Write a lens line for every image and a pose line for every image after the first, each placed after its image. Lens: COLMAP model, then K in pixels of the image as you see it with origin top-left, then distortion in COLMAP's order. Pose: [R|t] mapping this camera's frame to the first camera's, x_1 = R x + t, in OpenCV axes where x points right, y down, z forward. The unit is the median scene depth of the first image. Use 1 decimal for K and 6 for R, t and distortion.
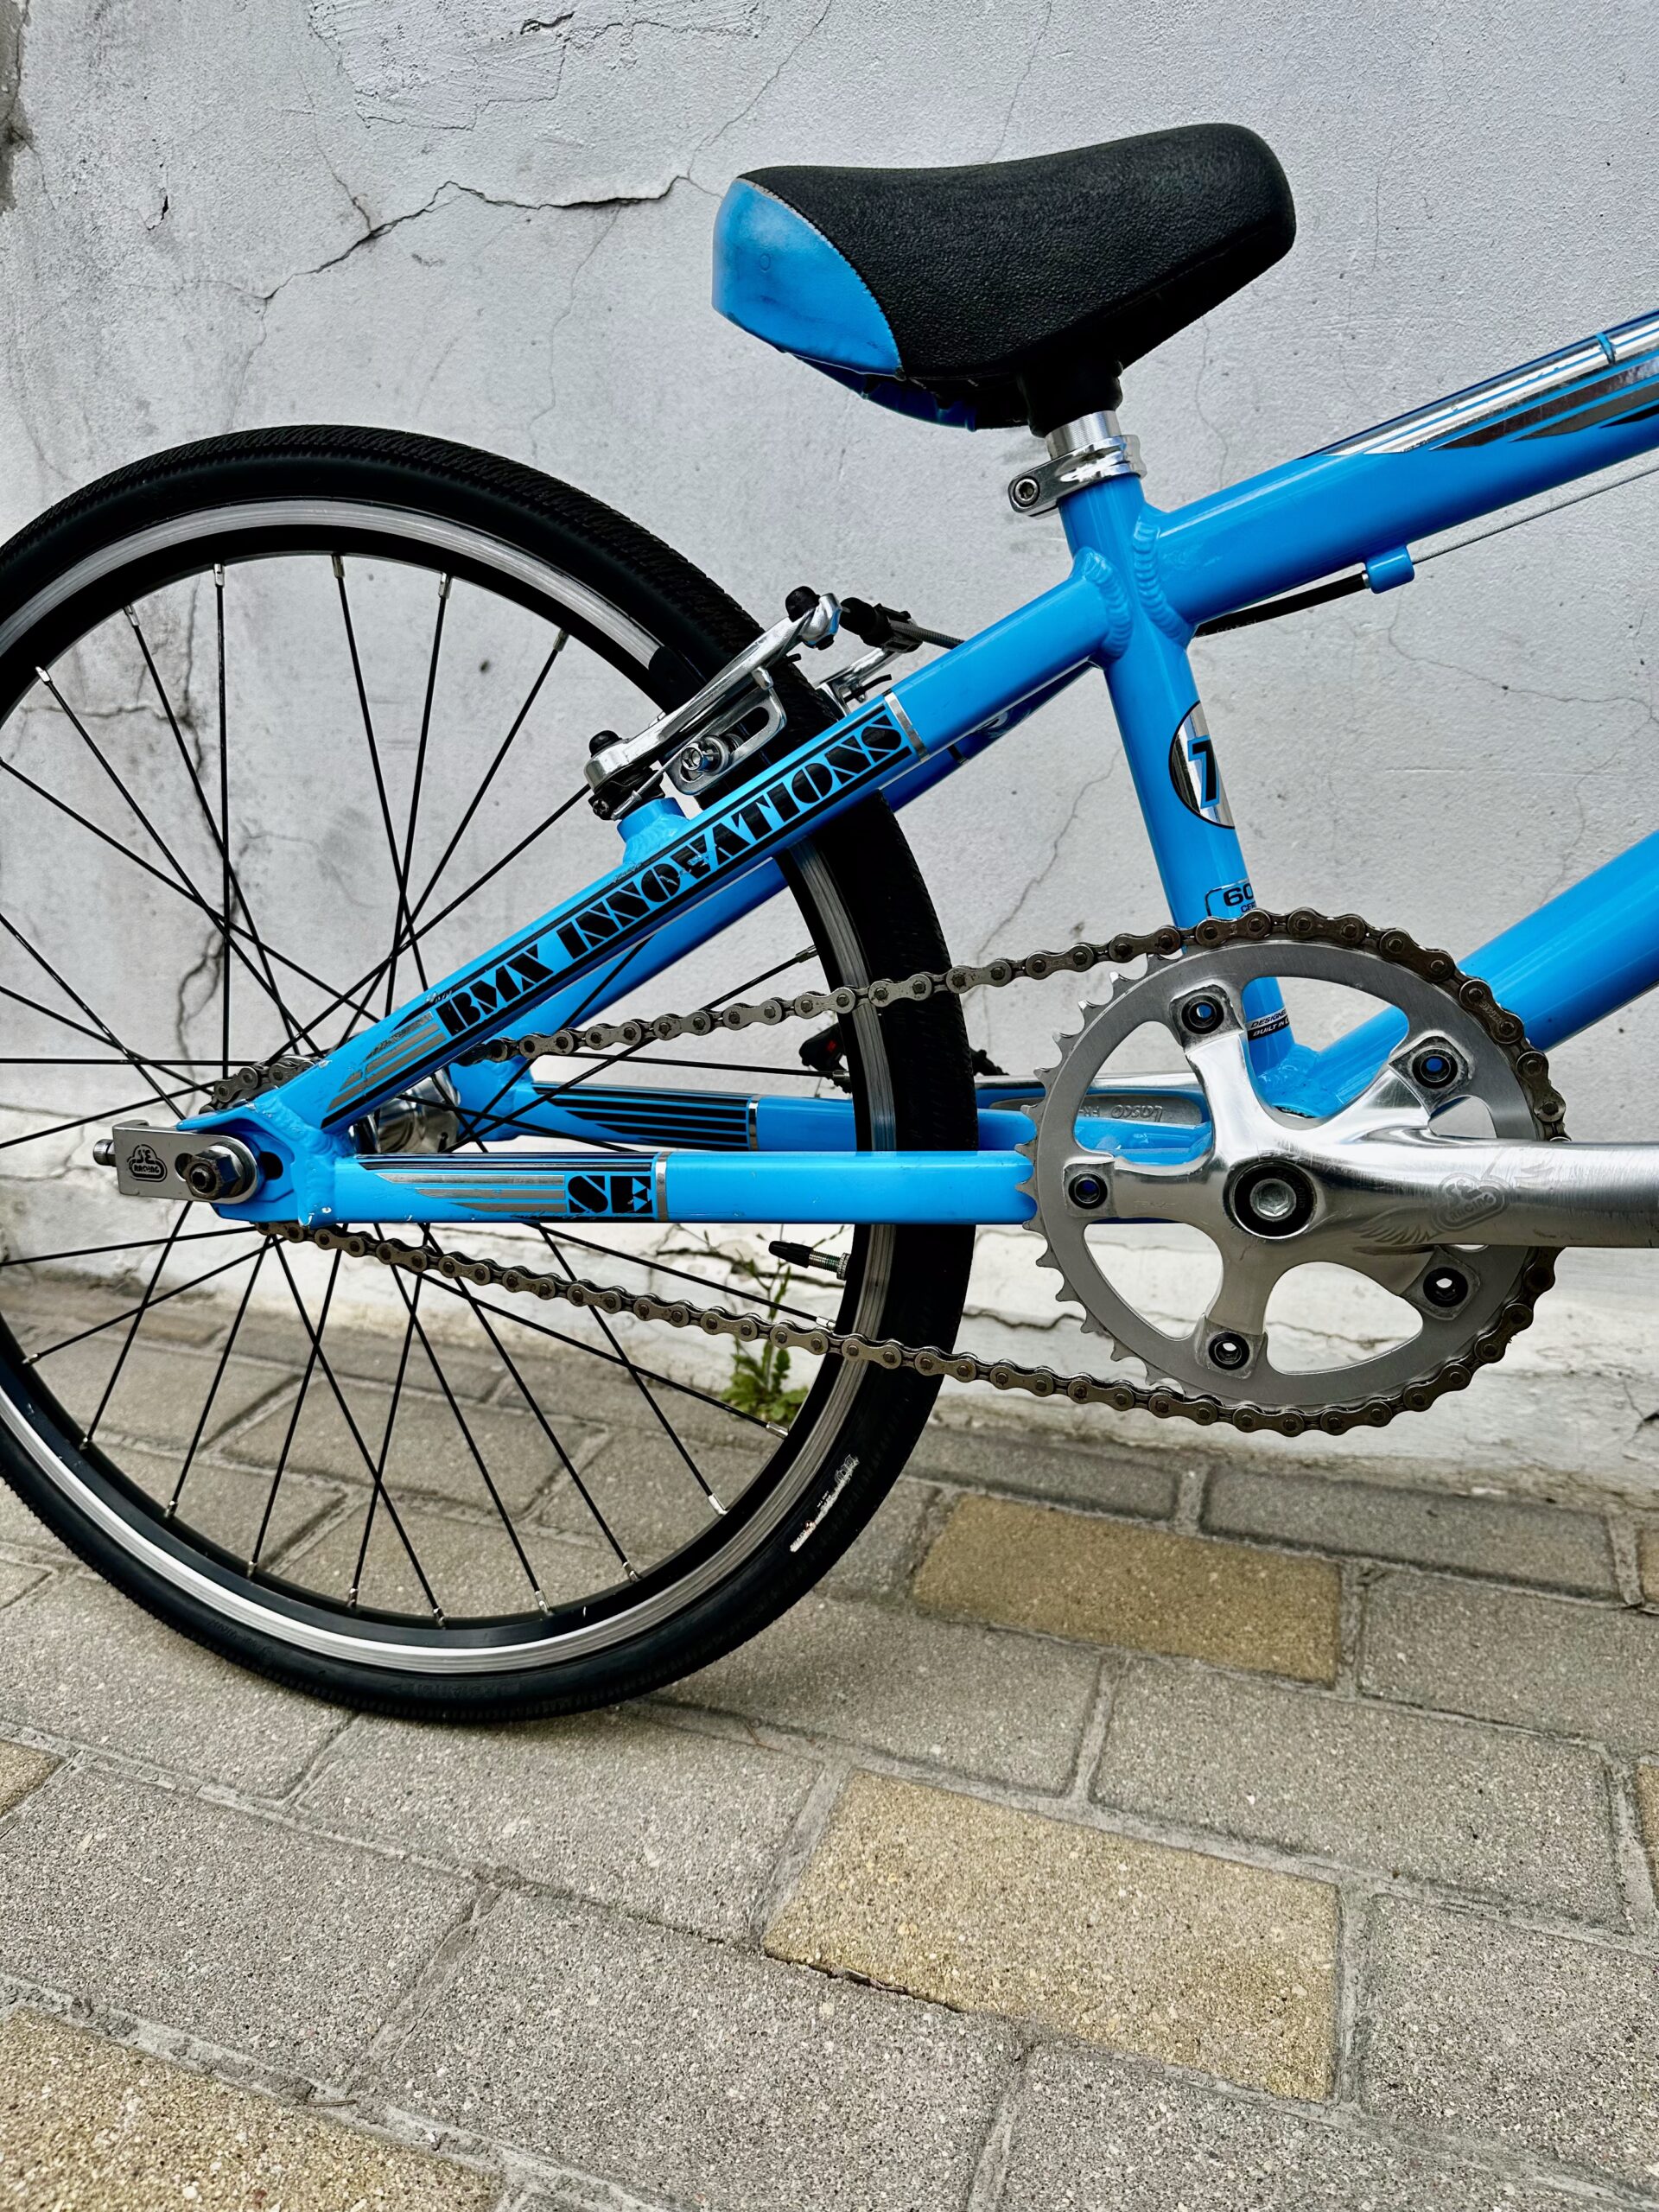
lens RADIAL K [[1587.0, 0, 832.4], [0, 1587.0, 1108.1], [0, 0, 1]] dist [0.045344, -0.065155]
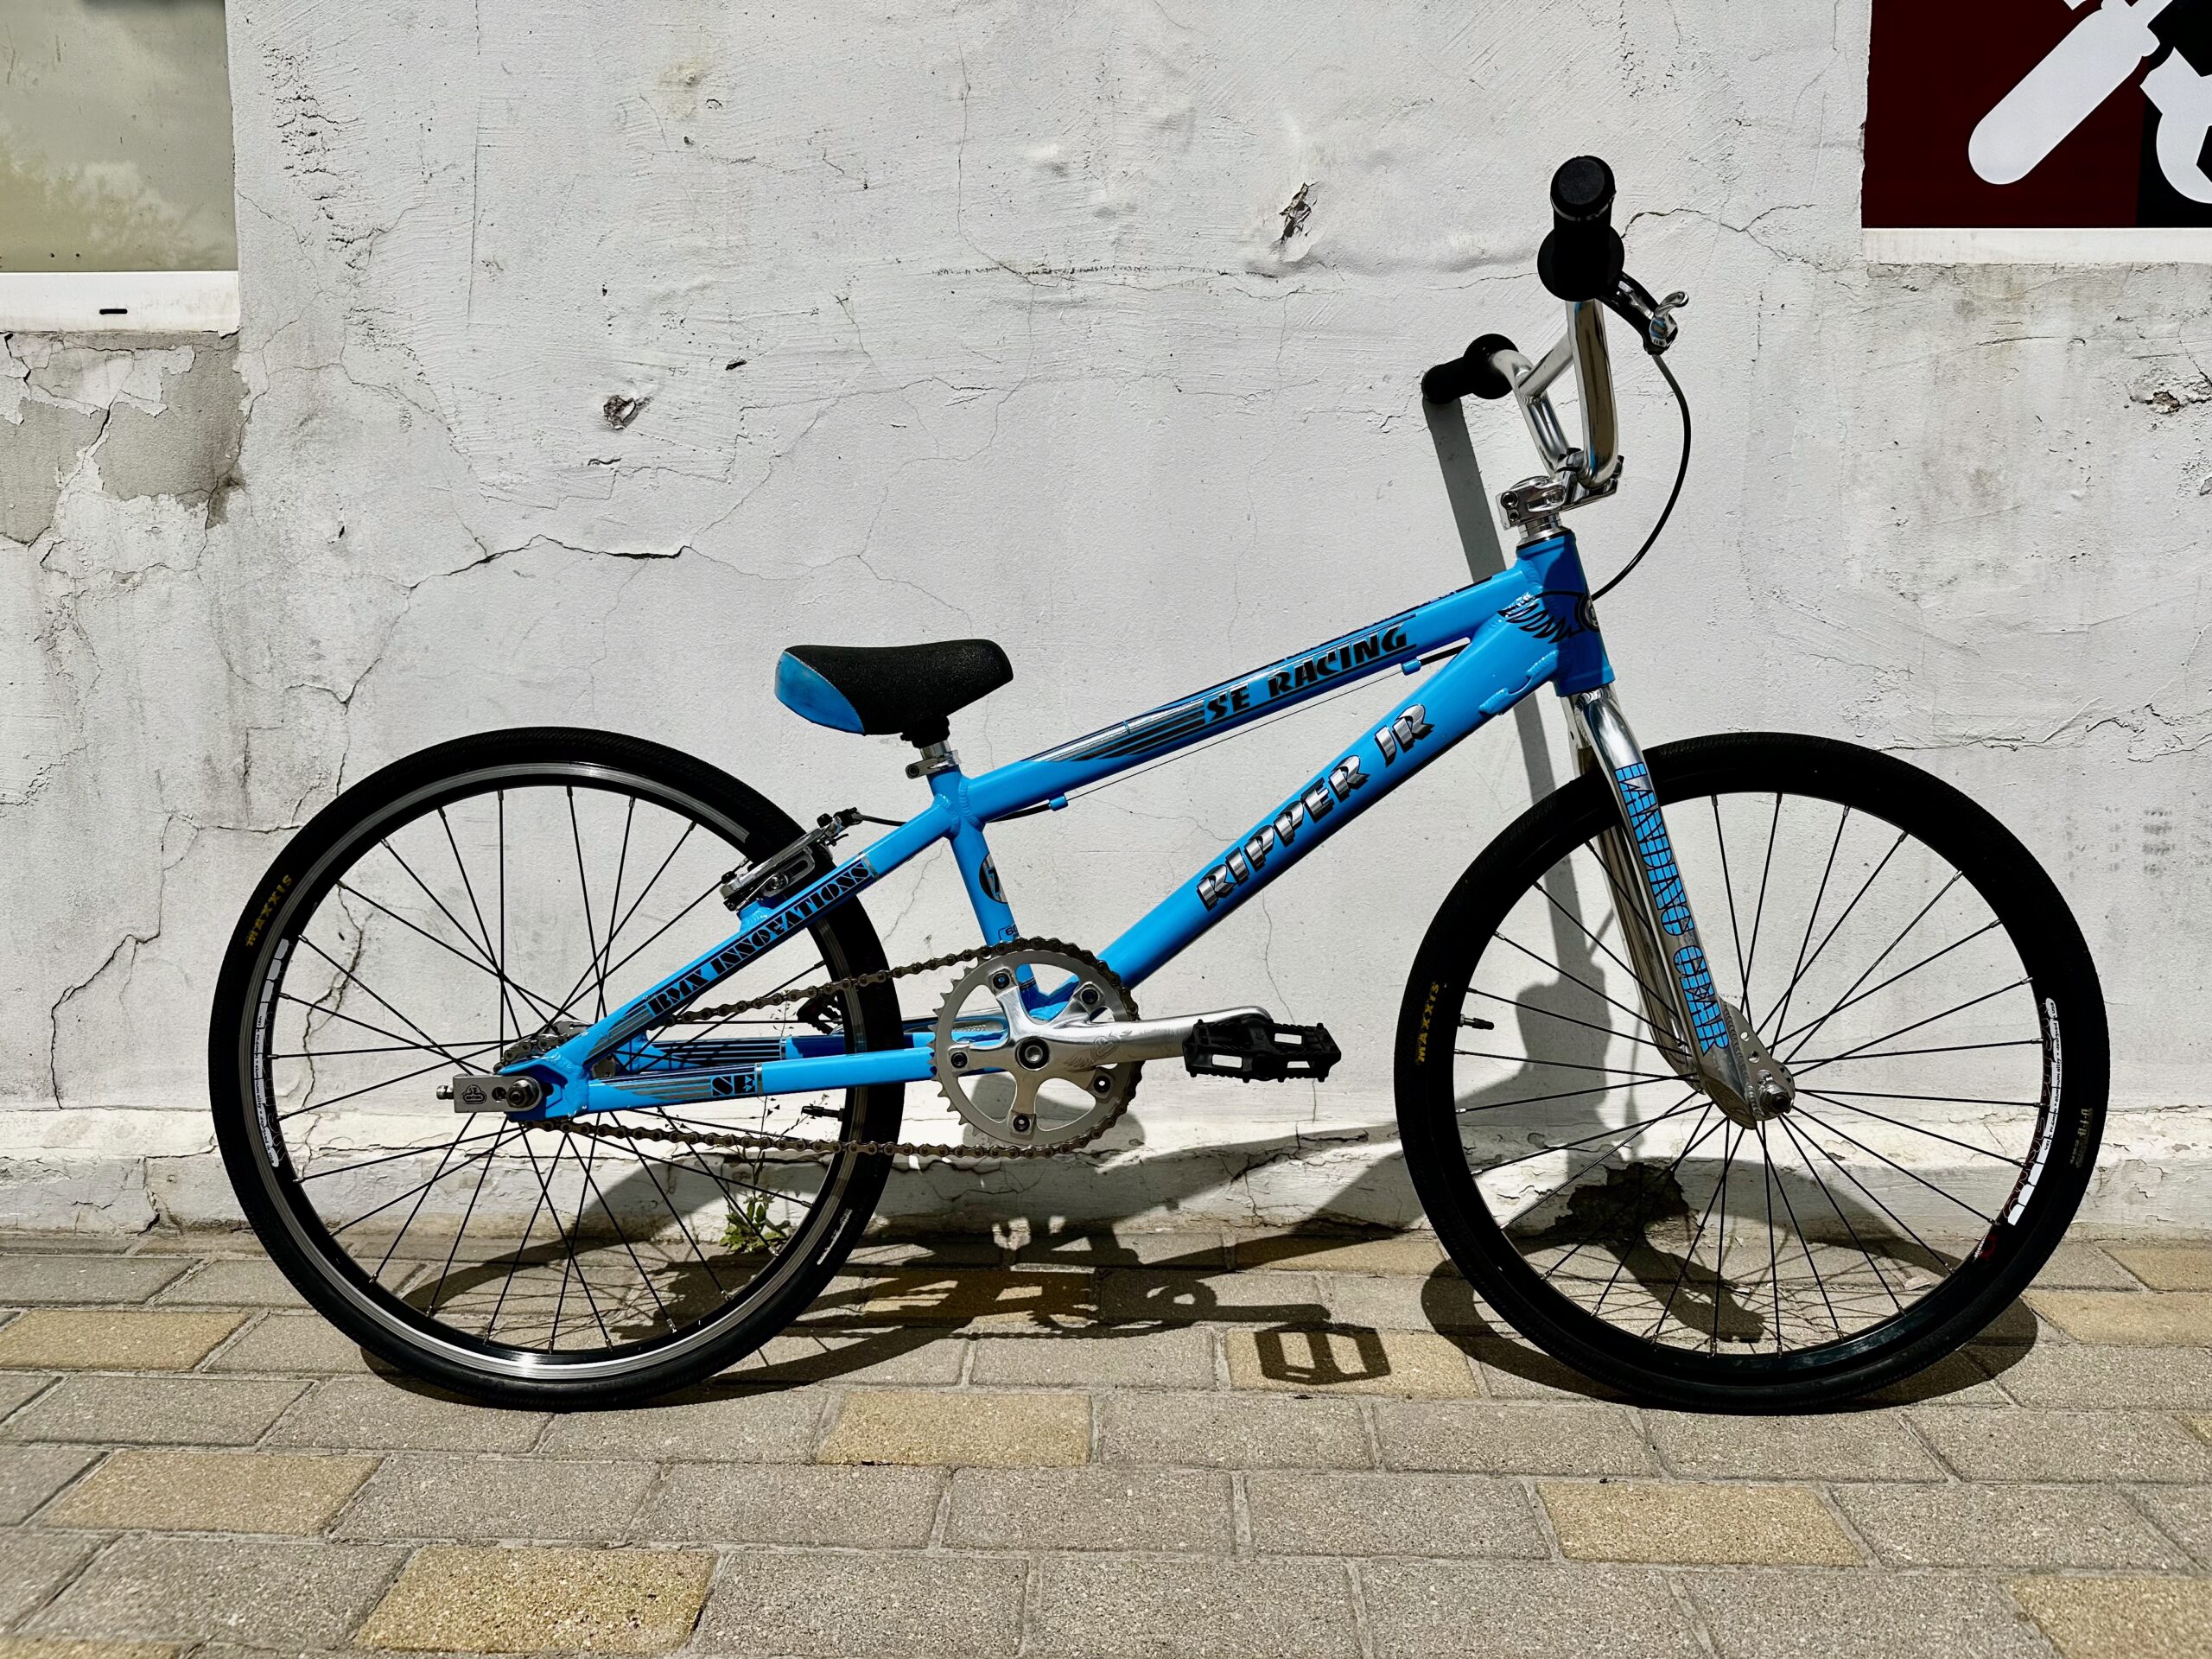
lens RADIAL K [[1587.0, 0, 1113.9], [0, 1587.0, 823.0], [0, 0, 1]] dist [0.045344, -0.065155]
pose [[0.950666, -0.031122, 0.308650, -0.285568], [0.082817, 0.984305, -0.155835, 0.079121], [-0.298956, 0.173708, 0.938323, -1.139181]]
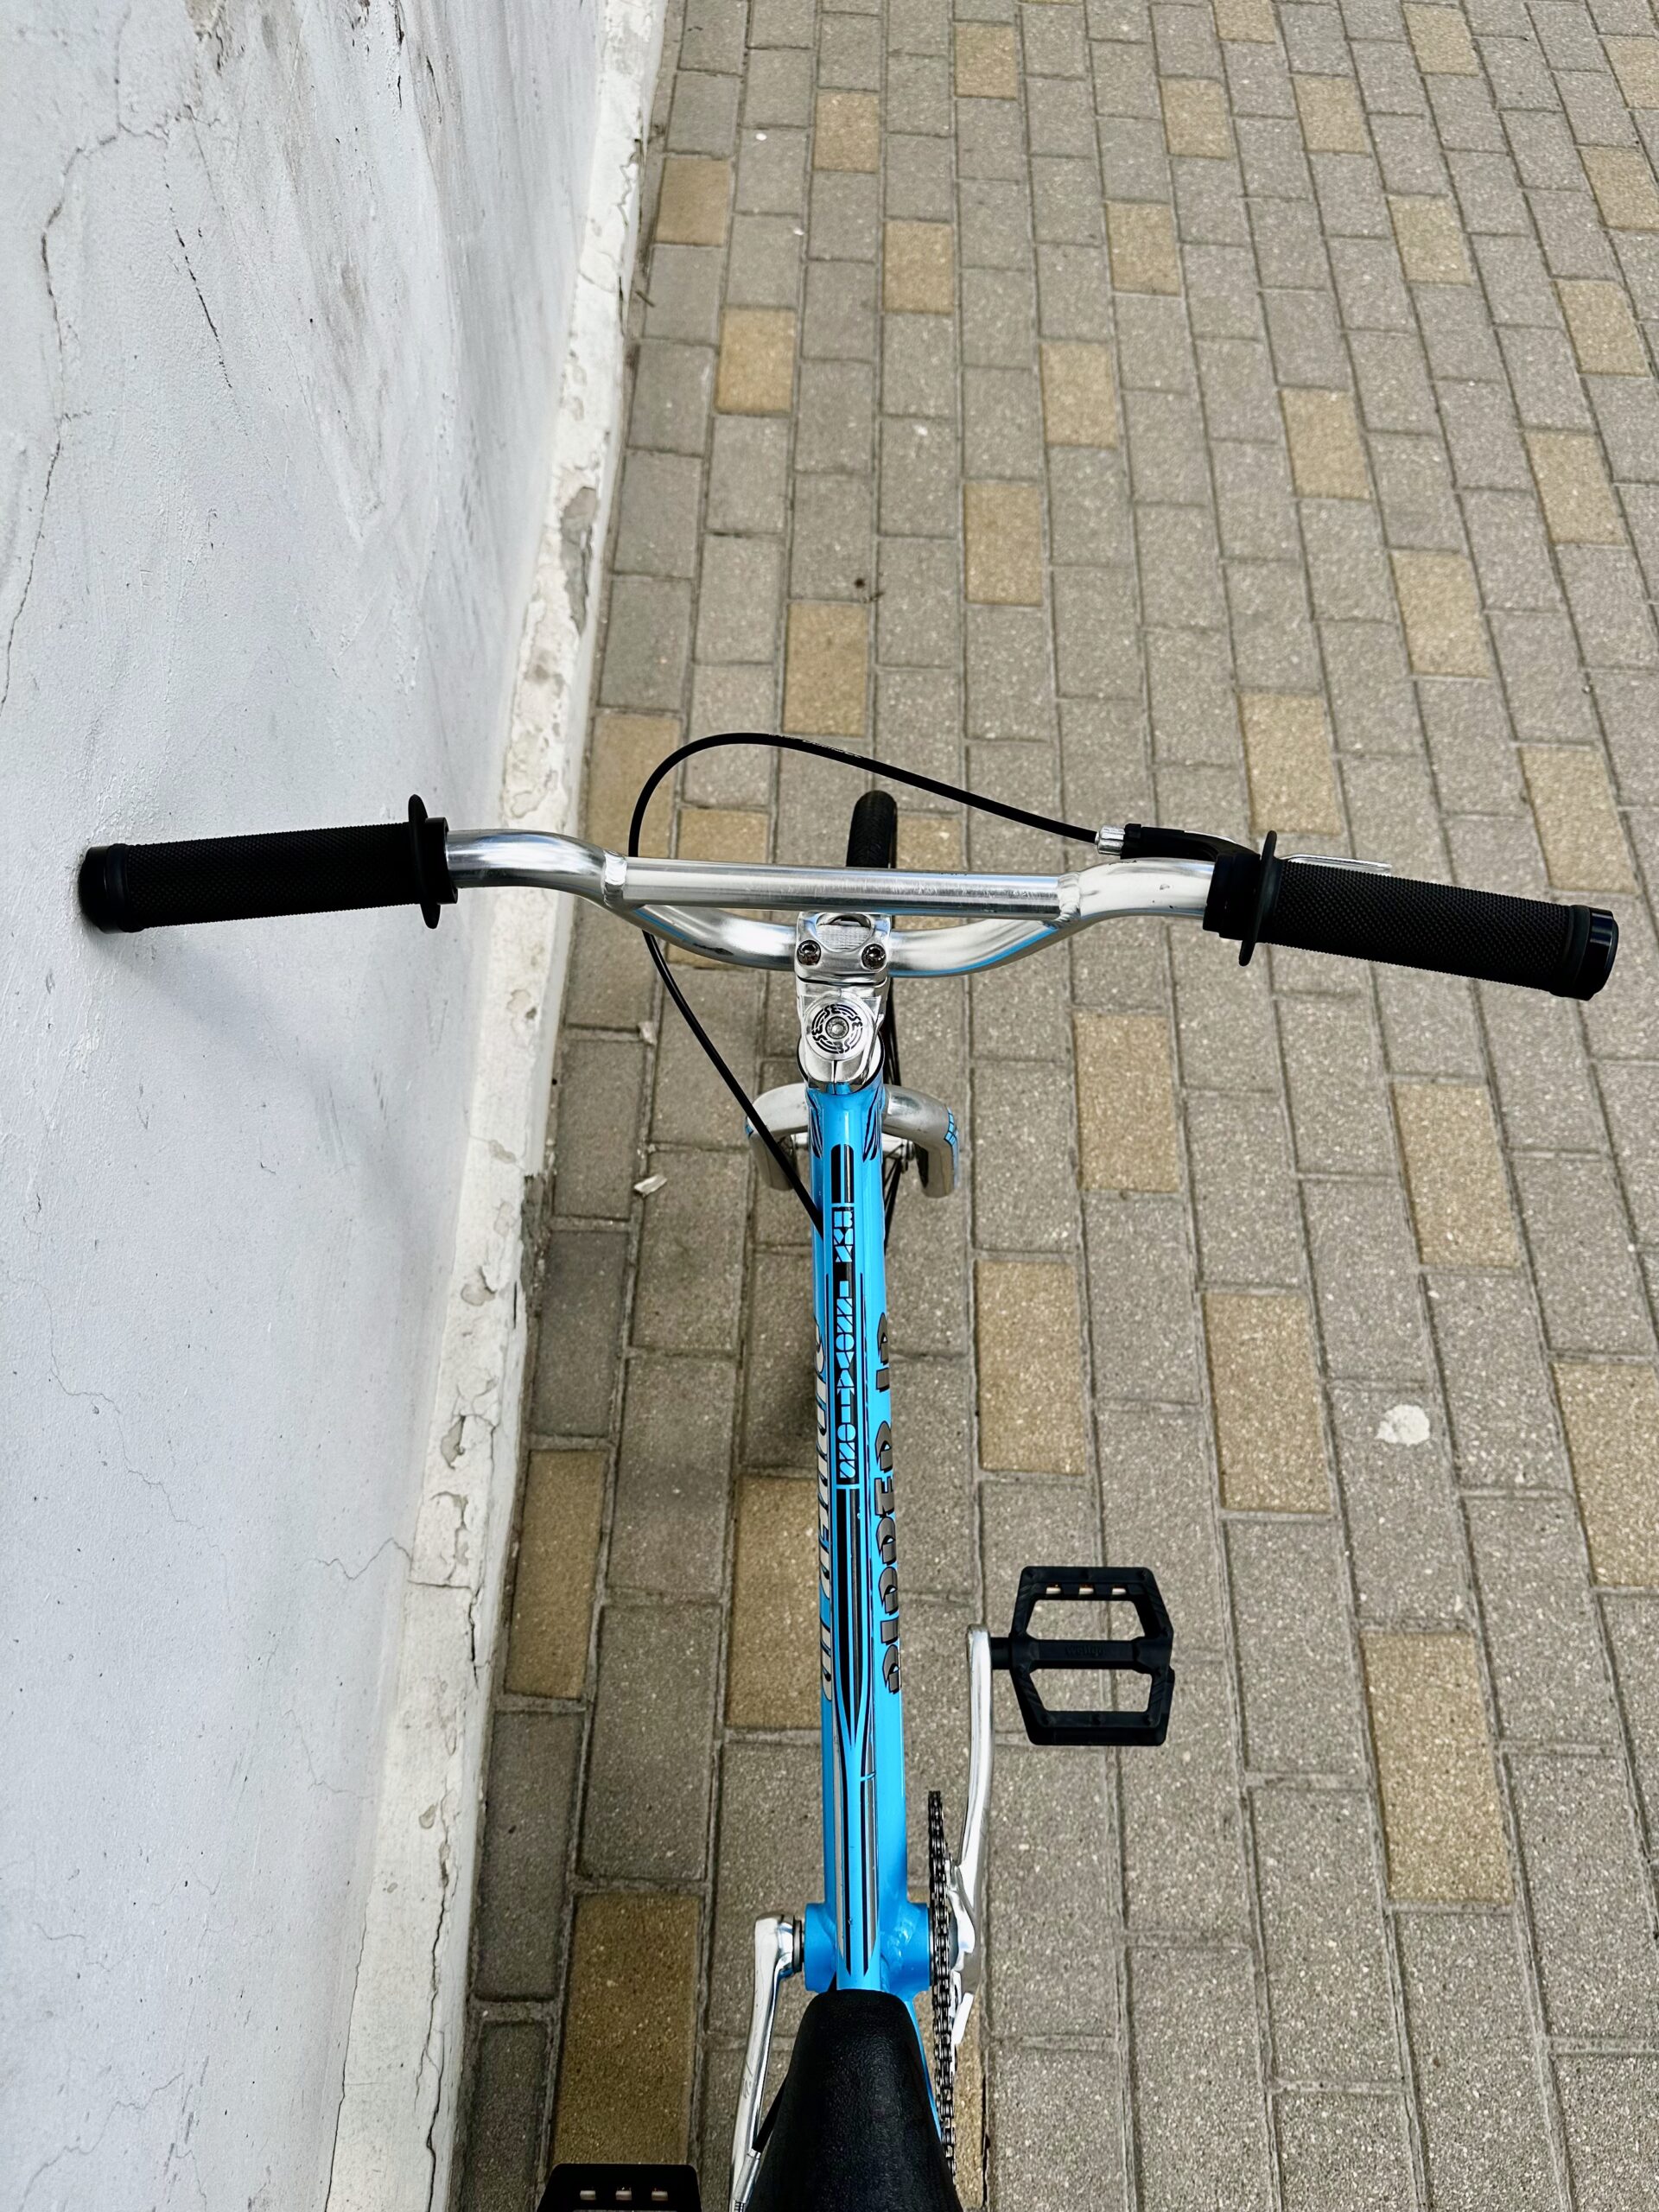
lens RADIAL K [[1587.0, 0, 817.9], [0, 1587.0, 1117.6], [0, 0, 1]] dist [0.045344, -0.065155]
pose [[-0.310734, -0.844003, 0.437153, 0.282977], [0.257342, 0.368039, 0.893489, -1.744220], [-0.914997, 0.390136, 0.102835, 0.474867]]
